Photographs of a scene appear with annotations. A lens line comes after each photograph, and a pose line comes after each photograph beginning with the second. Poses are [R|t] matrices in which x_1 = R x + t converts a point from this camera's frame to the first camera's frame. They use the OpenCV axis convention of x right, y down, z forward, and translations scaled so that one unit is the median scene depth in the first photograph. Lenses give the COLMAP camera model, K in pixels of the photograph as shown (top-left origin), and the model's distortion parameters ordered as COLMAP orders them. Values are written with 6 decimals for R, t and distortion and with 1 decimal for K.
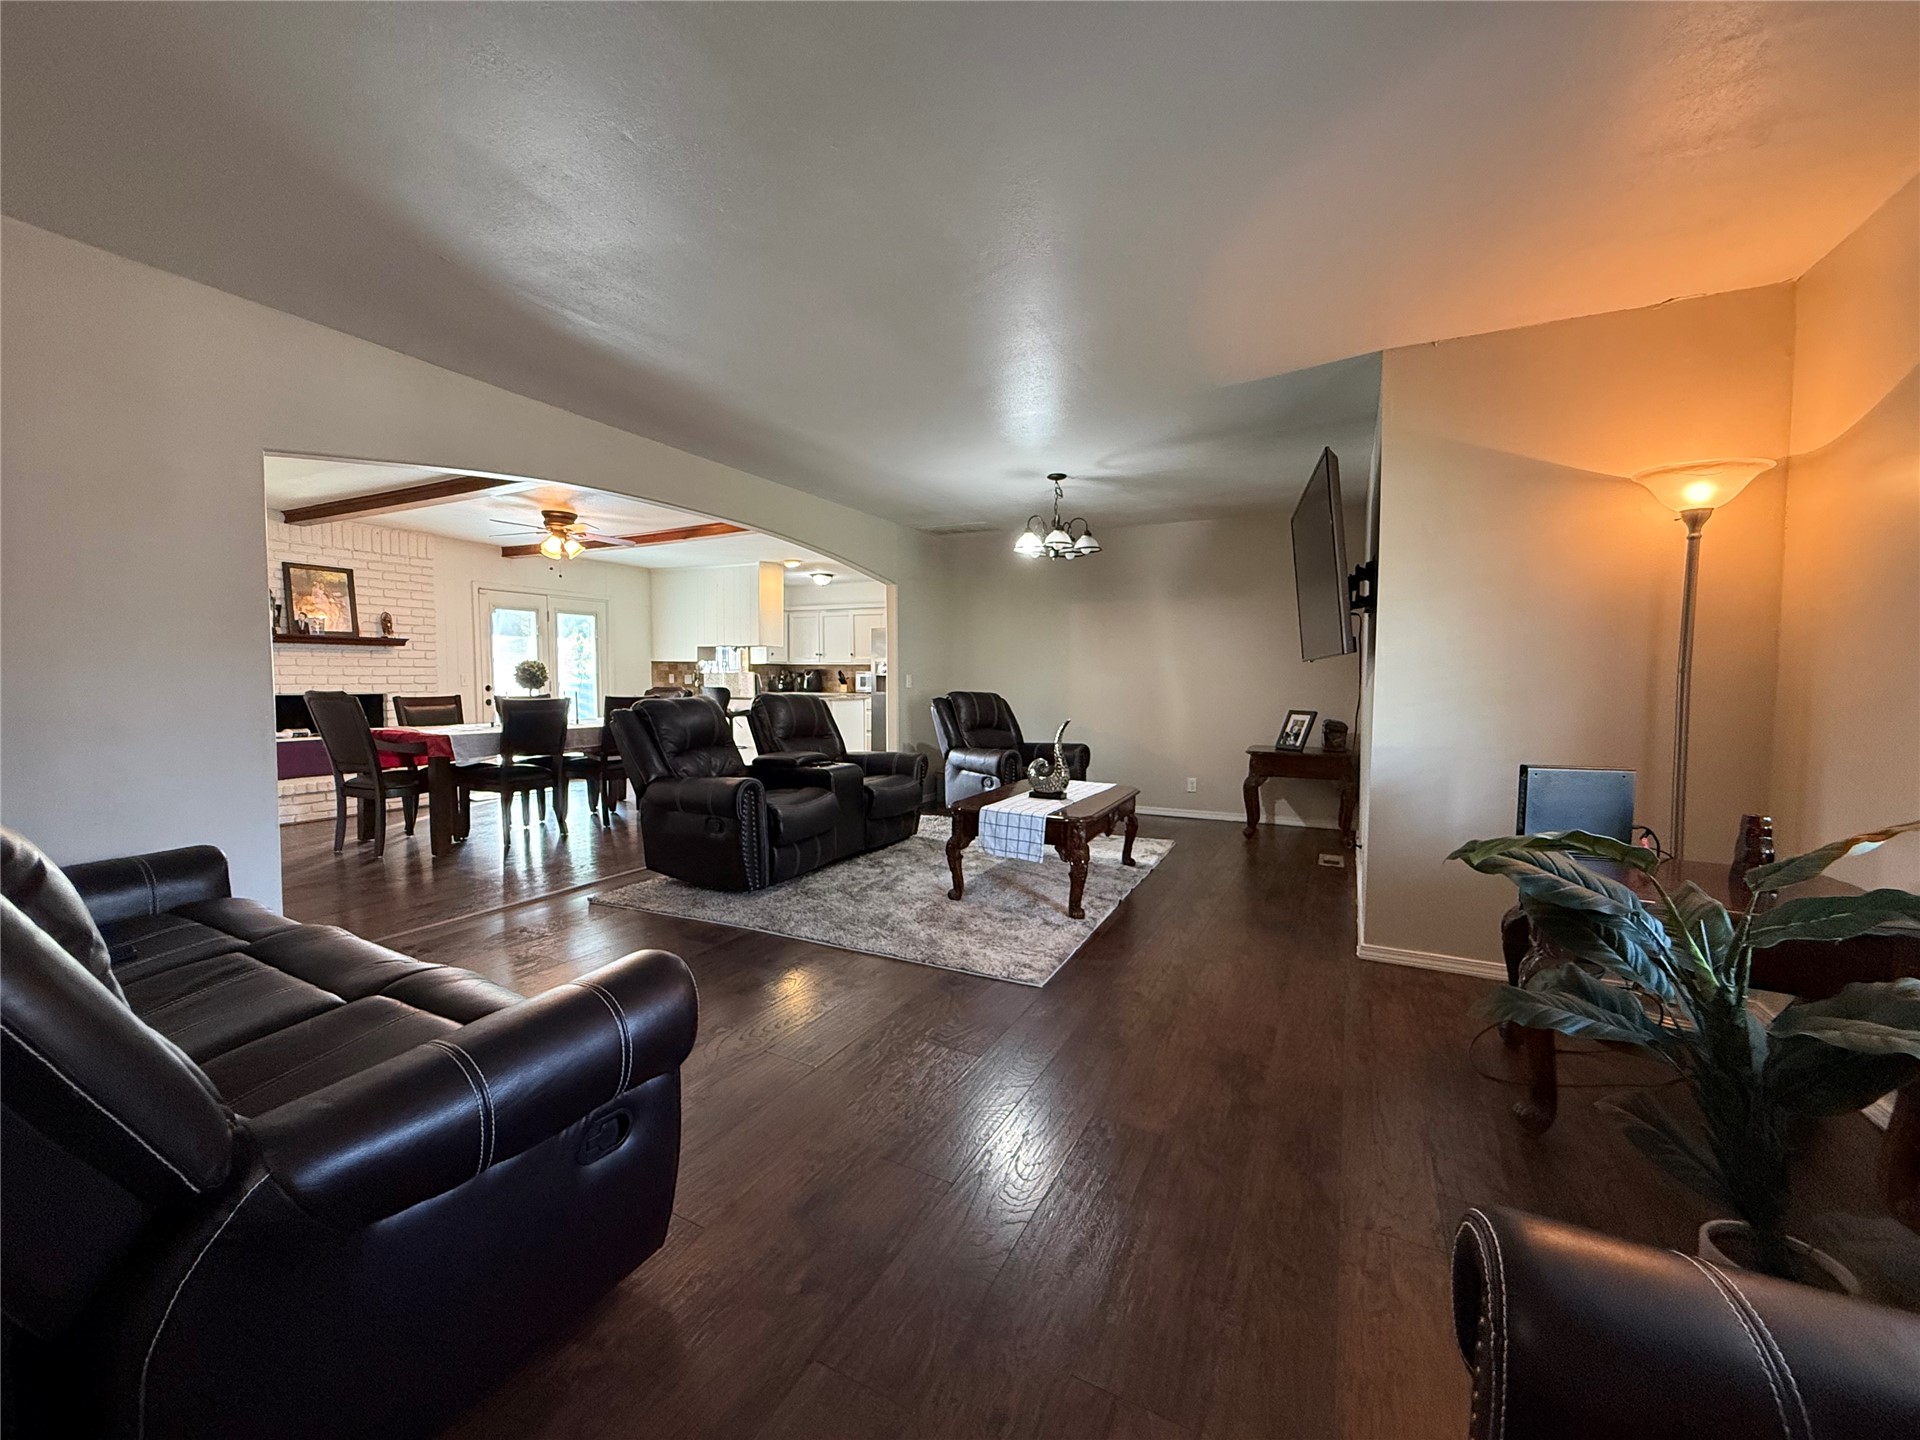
lens RADIAL K [[768.9, 0, 961.6], [0, 768.9, 722.1], [0, 0, 1]] dist [0.000555, 0.000279]
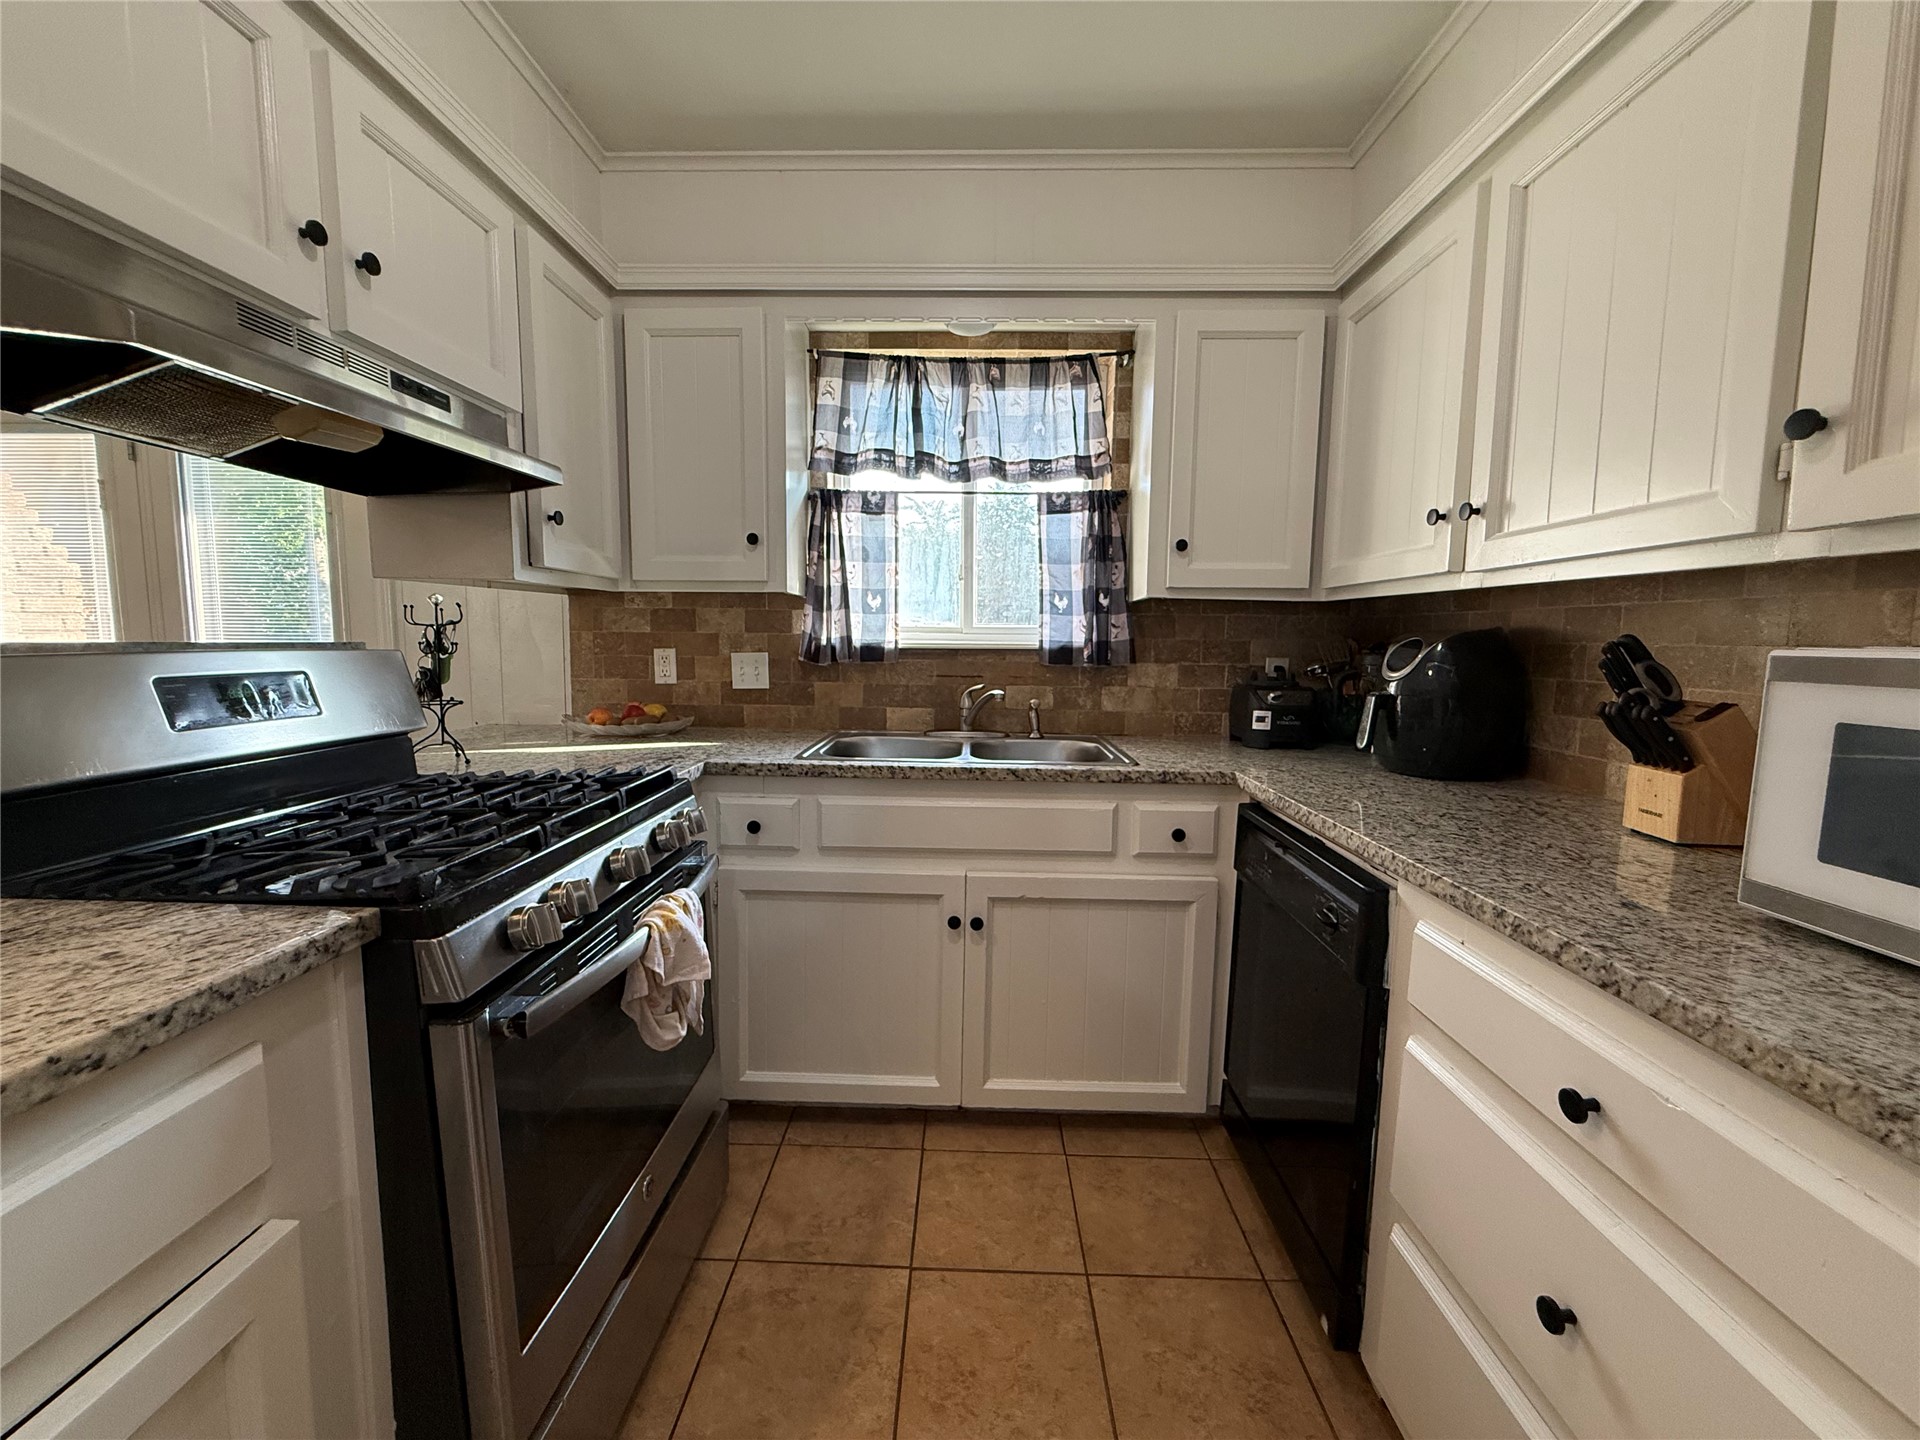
lens RADIAL K [[768.9, 0, 954.3], [0, 768.9, 719.3], [0, 0, 1]] dist [0.000555, 0.000279]
pose [[0.426762, 0.096139, -0.899239, -0.162799], [-0.066033, 0.994992, 0.075038, -0.092934], [0.901950, 0.027356, 0.430973, 1.421300]]
